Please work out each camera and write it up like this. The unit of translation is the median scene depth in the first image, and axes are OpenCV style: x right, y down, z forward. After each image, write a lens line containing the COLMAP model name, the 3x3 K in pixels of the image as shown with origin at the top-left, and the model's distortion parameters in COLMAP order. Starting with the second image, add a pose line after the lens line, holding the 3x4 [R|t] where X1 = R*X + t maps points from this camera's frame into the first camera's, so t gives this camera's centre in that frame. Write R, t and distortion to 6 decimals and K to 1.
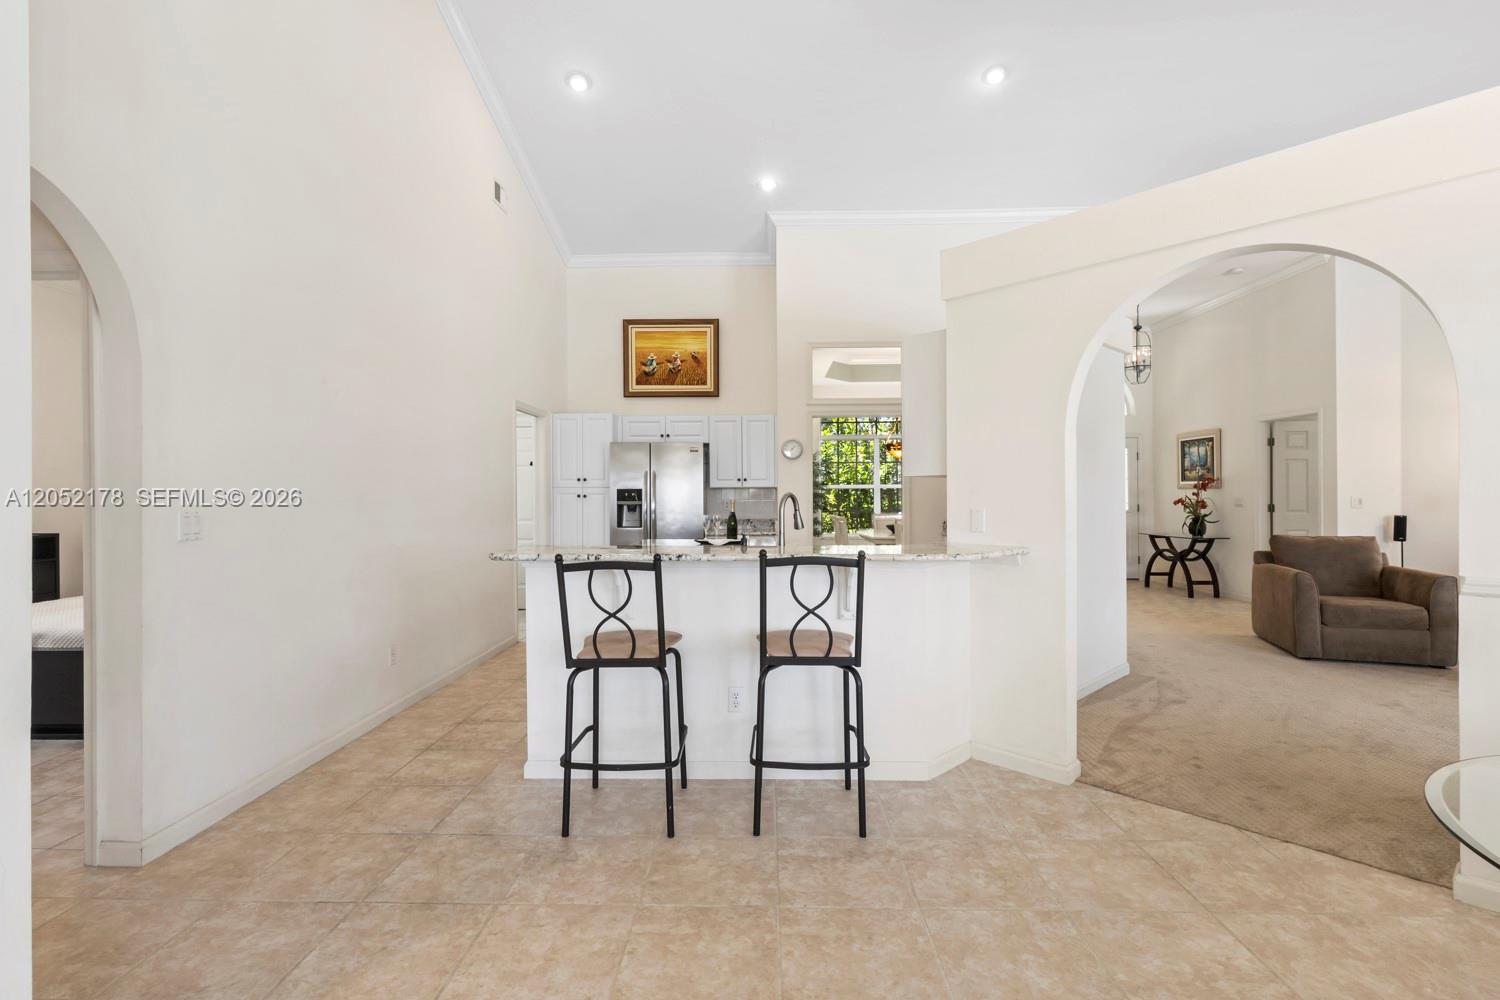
lens RADIAL K [[691.6, 0, 742.6], [0, 691.6, 501.9], [0, 0, 1]] dist [0.003446, 0.000598]
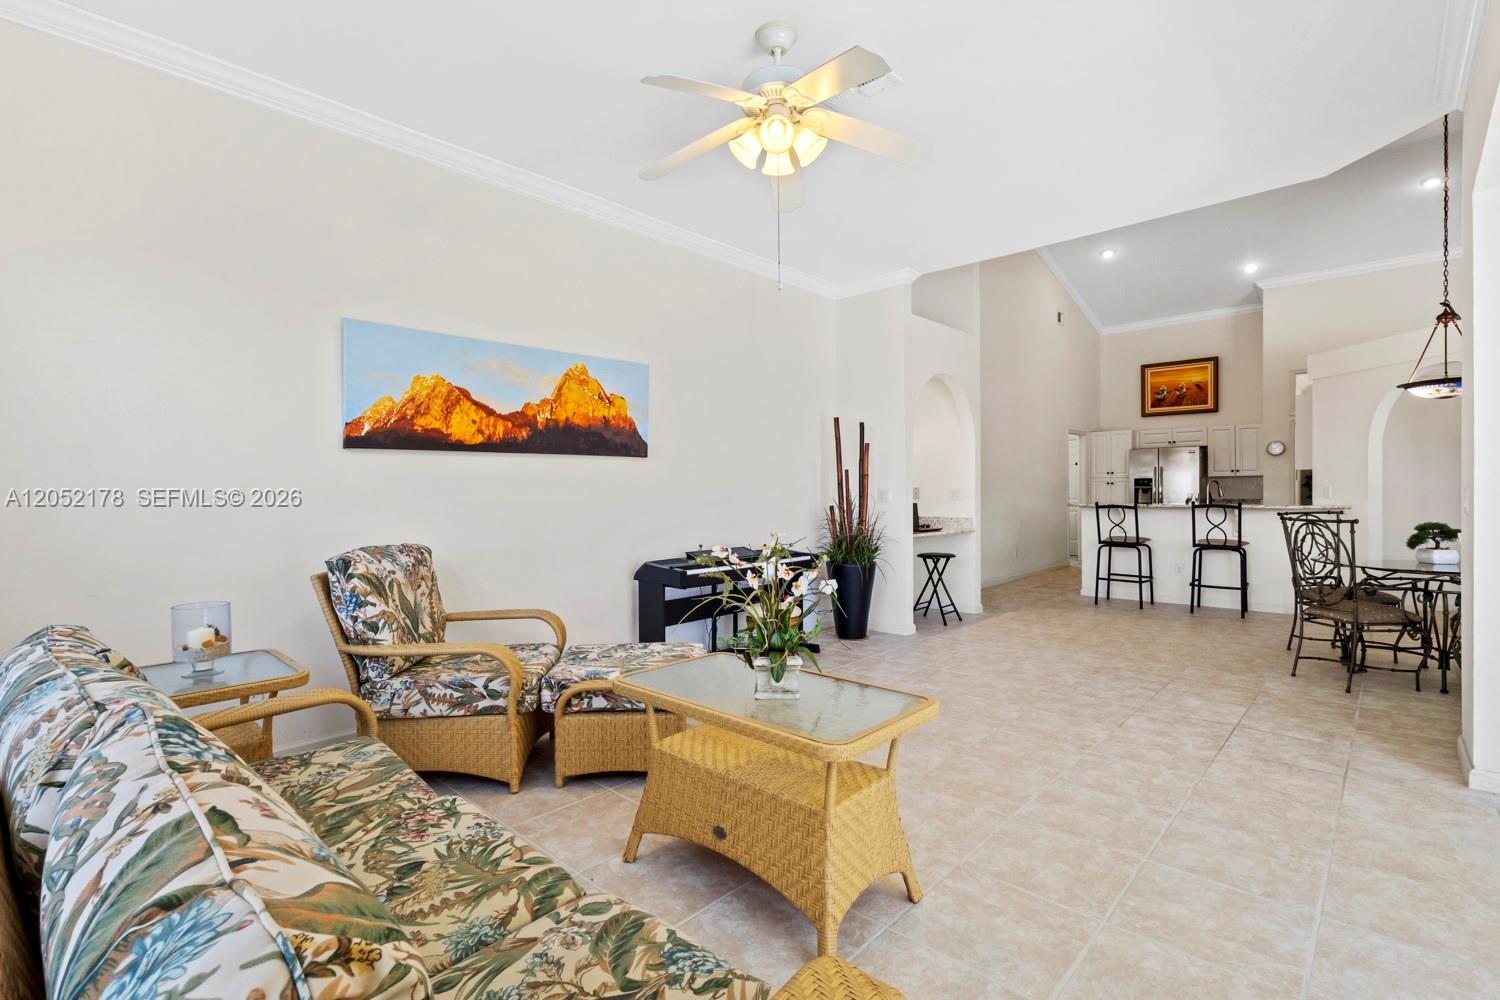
lens RADIAL K [[691.6, 0, 742.6], [0, 691.6, 501.9], [0, 0, 1]] dist [0.003446, 0.000598]
pose [[0.749351, 0.008277, -0.662121, 0.381315], [0.000716, 0.999911, 0.013310, 0.024914], [0.662172, -0.010448, 0.749279, -1.511791]]
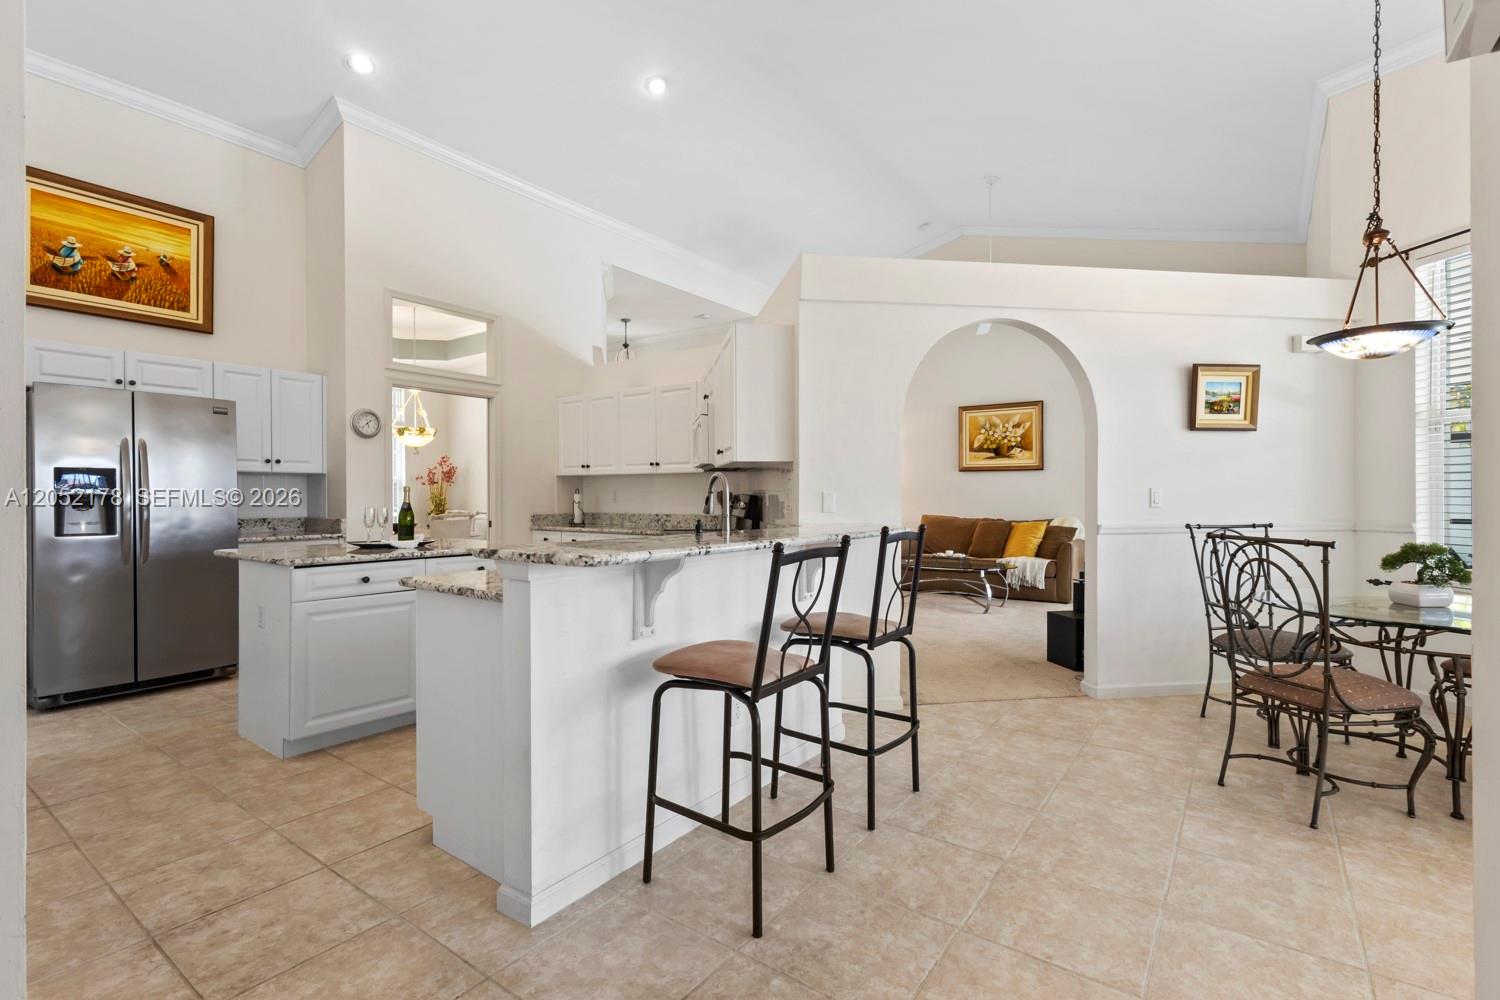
lens RADIAL K [[691.6, 0, 742.6], [0, 691.6, 501.9], [0, 0, 1]] dist [0.003446, 0.000598]
pose [[0.567584, -0.004451, 0.823303, -0.638357], [0.005934, 0.999982, 0.001316, 0.022841], [-0.823294, 0.004138, 0.567600, 0.449858]]
